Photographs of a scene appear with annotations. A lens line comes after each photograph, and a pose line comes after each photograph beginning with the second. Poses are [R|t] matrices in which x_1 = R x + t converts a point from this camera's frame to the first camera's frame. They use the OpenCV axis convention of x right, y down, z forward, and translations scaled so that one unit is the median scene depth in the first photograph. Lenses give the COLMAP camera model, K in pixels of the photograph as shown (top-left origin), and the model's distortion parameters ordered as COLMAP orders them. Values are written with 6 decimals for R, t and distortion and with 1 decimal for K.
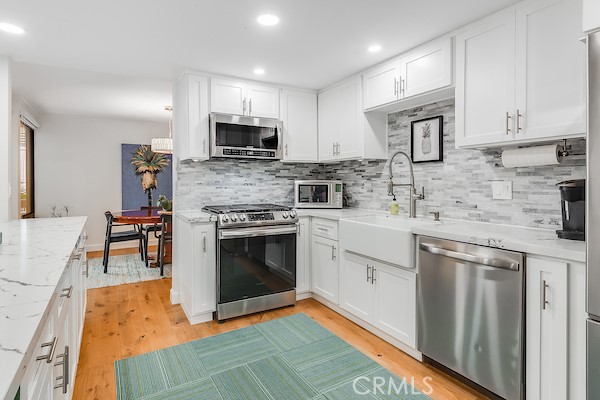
lens RADIAL K [[317.7, 0, 298.8], [0, 317.7, 184.5], [0, 0, 1]] dist [0.004679, -0.000871]
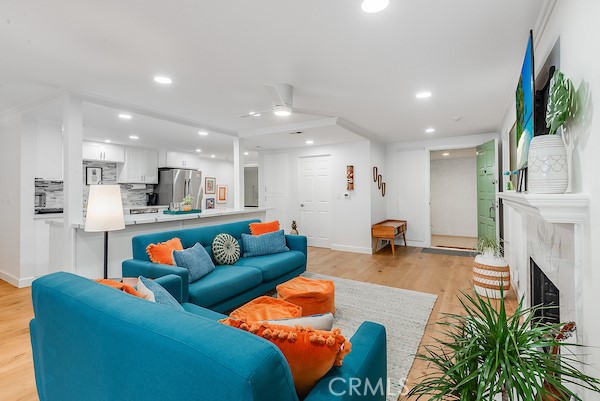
lens RADIAL K [[288.1, 0, 300.4], [0, 288.1, 191.7], [0, 0, 1]] dist [0.002348, 0.000279]
pose [[-0.467621, 0.004837, 0.883916, -1.997342], [0.006904, 0.999975, -0.001820, -0.004347], [-0.883902, 0.005251, -0.467642, 0.564014]]
